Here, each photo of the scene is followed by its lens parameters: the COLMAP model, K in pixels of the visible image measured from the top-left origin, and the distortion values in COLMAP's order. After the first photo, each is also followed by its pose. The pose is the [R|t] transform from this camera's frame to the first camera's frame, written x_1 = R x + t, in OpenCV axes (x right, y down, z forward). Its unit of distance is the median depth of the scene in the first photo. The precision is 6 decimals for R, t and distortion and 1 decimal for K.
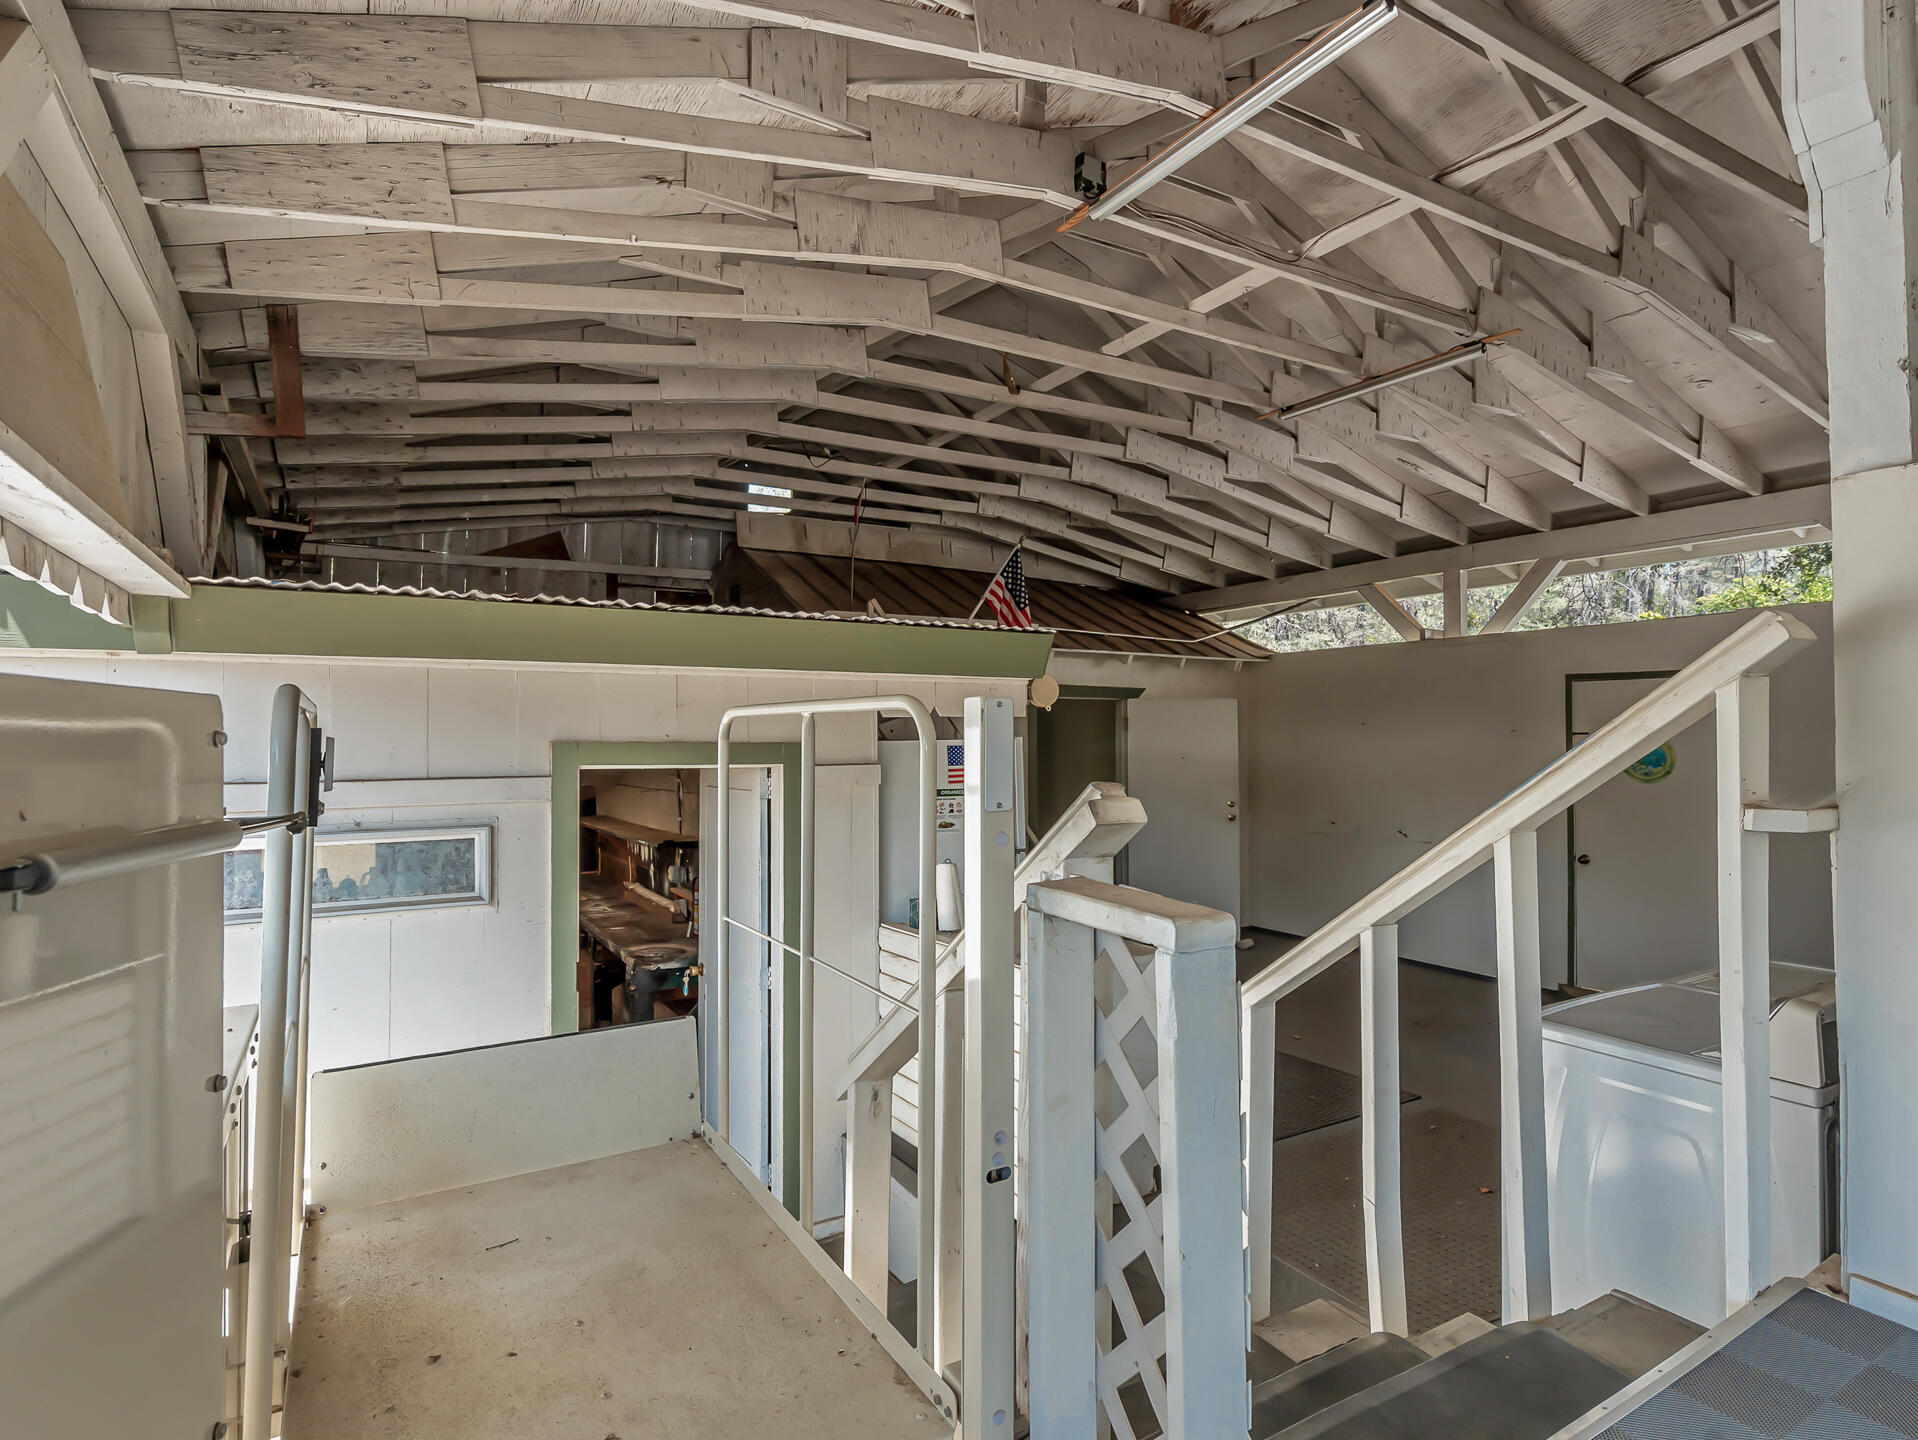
lens RADIAL K [[998.8, 0, 921.7], [0, 998.8, 719.3], [0, 0, 1]] dist [0.001653, 0.000318]
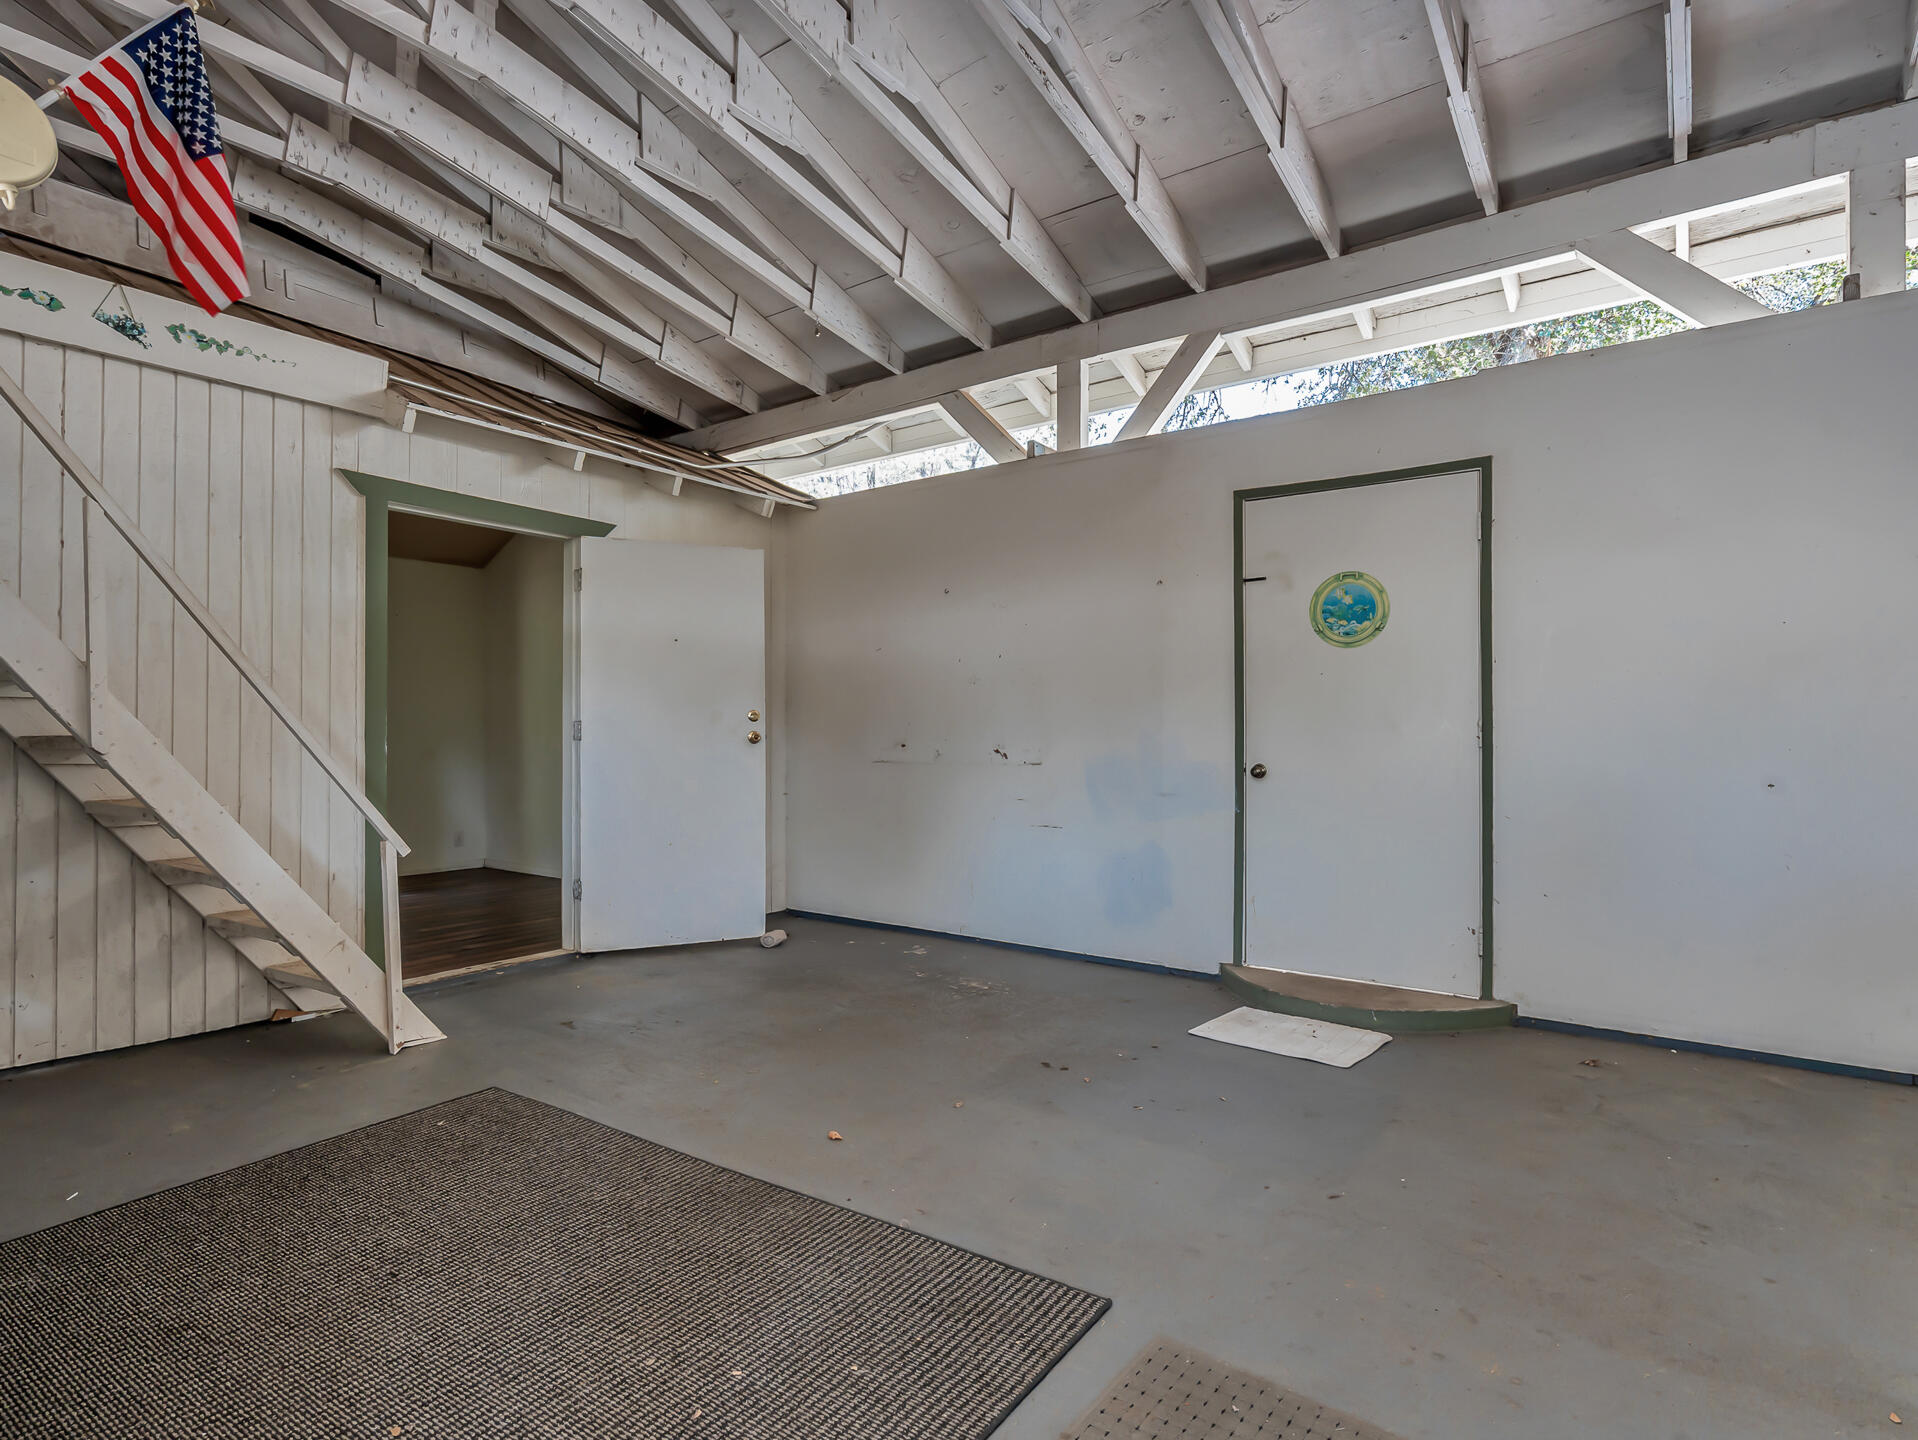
lens RADIAL K [[998.8, 0, 921.7], [0, 998.8, 719.3], [0, 0, 1]] dist [0.001653, 0.000318]
pose [[0.915580, 0.008416, 0.402048, 0.178825], [-0.011209, 0.999927, 0.004595, 0.095318], [-0.401979, -0.008714, 0.915607, 0.441949]]
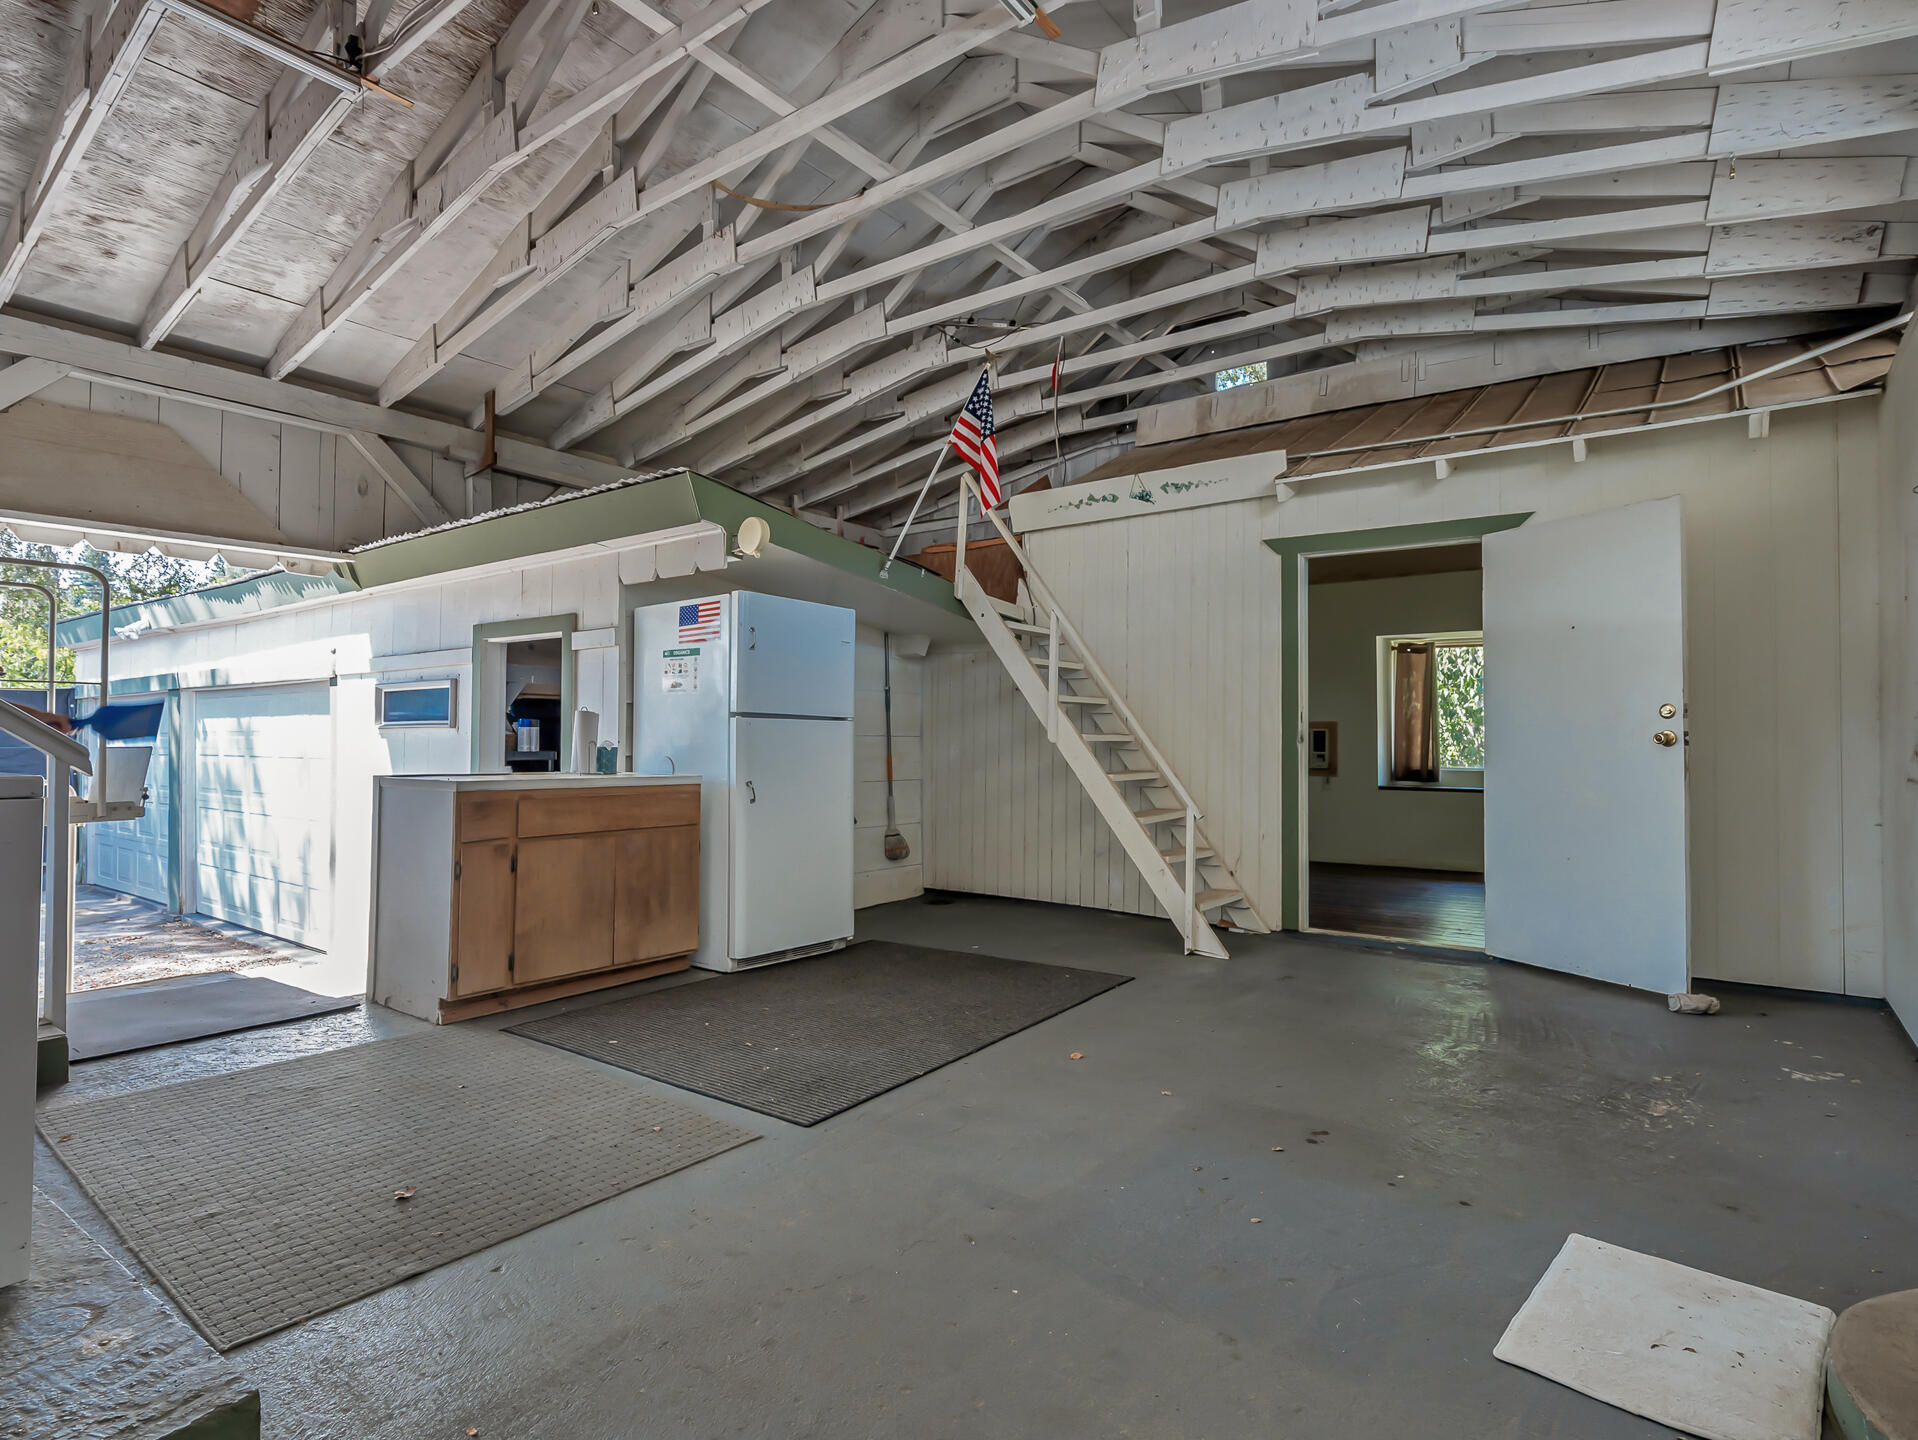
lens RADIAL K [[971.7, 0, 959.0], [0, 971.7, 720.0], [0, 0, 1]] dist [-0.001260, -0.000111]
pose [[0.422277, -0.008092, -0.906431, 0.688557], [0.015669, 0.999876, -0.001627, 0.097199], [0.906331, -0.013516, 0.422352, 0.558554]]
